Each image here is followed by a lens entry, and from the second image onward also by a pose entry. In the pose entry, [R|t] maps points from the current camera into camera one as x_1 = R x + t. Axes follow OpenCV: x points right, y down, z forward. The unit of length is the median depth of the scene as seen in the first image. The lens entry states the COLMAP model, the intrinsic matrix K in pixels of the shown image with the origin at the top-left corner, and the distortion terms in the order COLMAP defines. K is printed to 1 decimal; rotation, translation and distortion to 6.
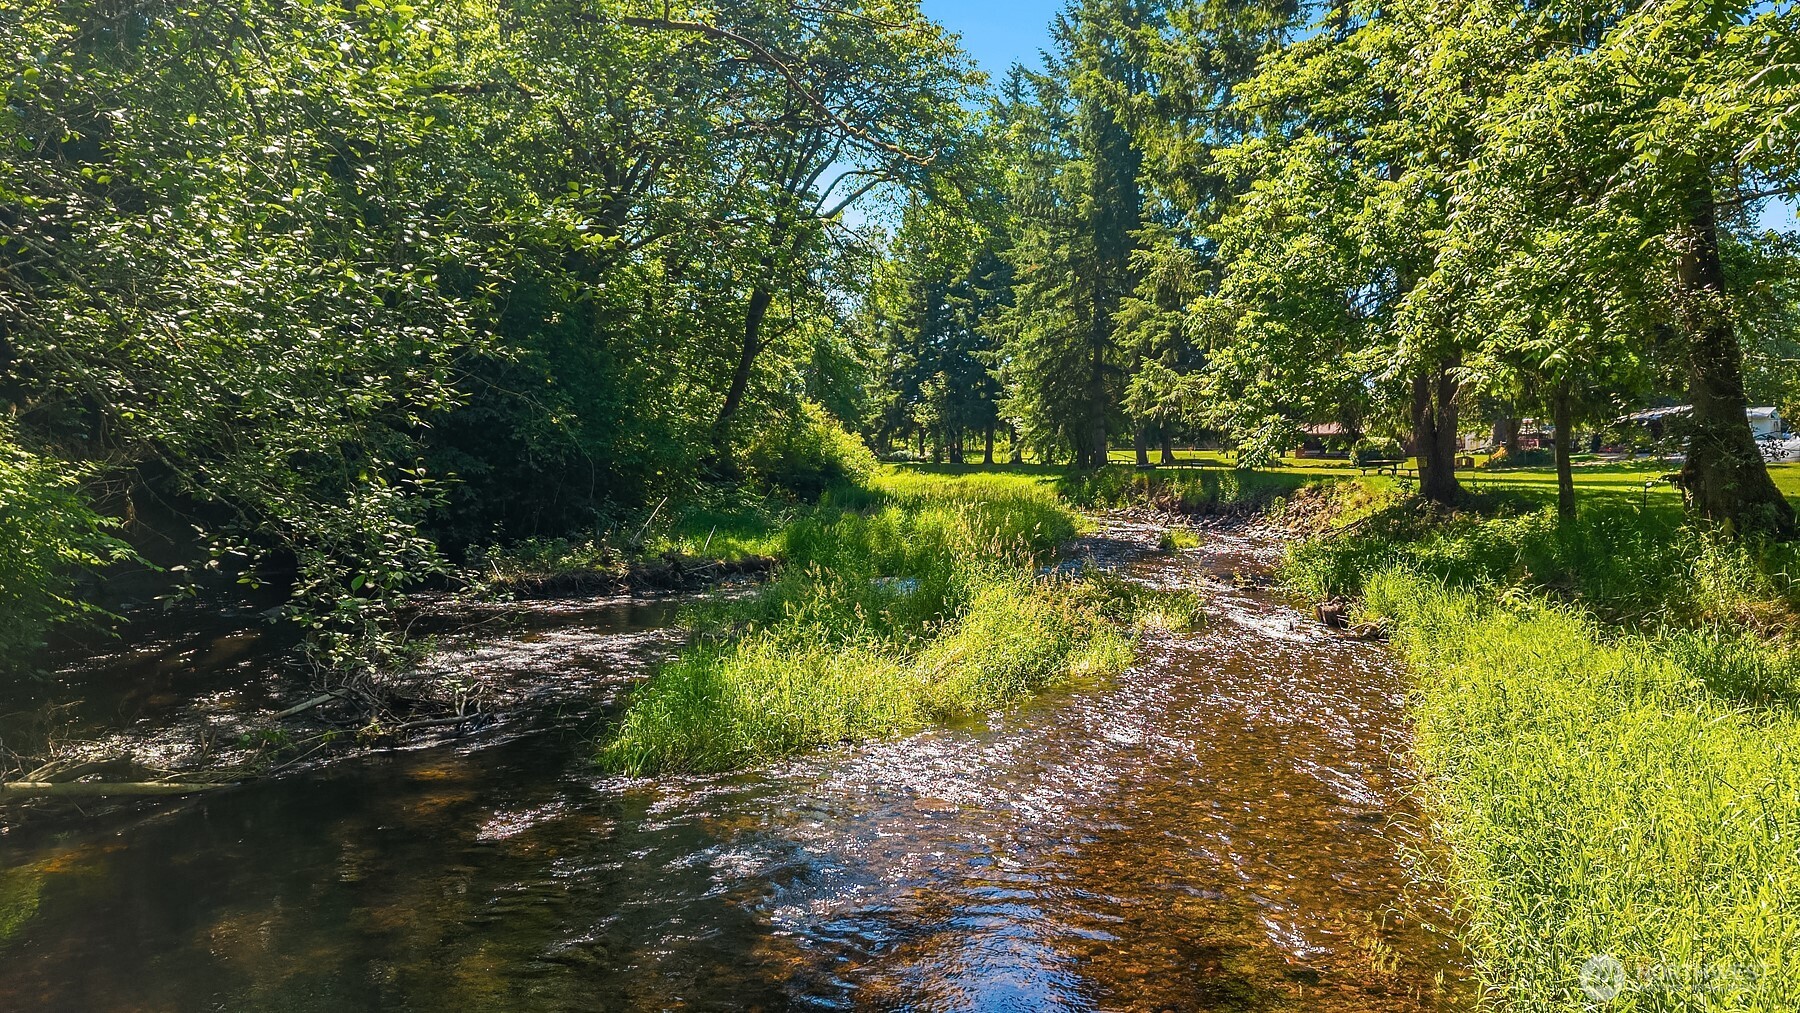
lens RADIAL K [[1181.6, 0, 900.0], [0, 1181.6, 506.5], [0, 0, 1]] dist [0.009128, 0.001563]
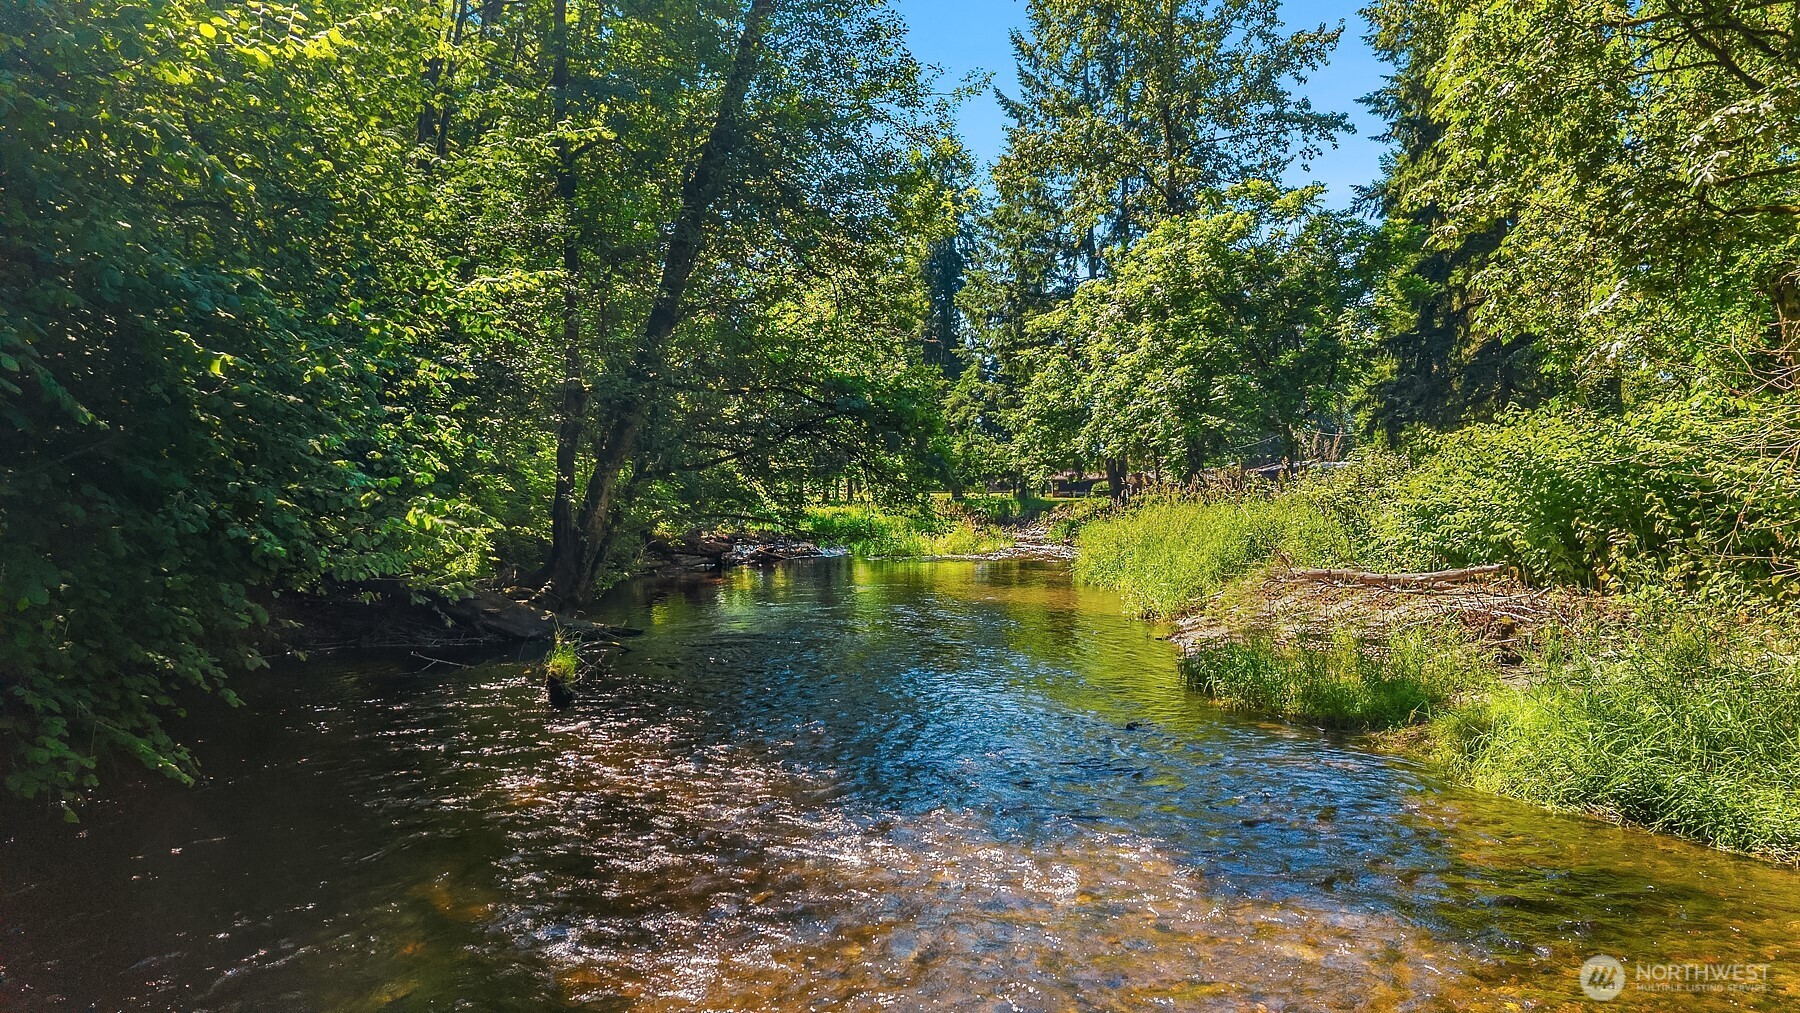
lens RADIAL K [[1181.6, 0, 900.0], [0, 1181.6, 506.5], [0, 0, 1]] dist [0.009128, 0.001563]
pose [[0.981073, 0.011057, 0.193324, -0.361357], [-0.002986, 0.999114, -0.041989, 0.091638], [-0.193617, 0.040616, 0.980236, -1.077158]]
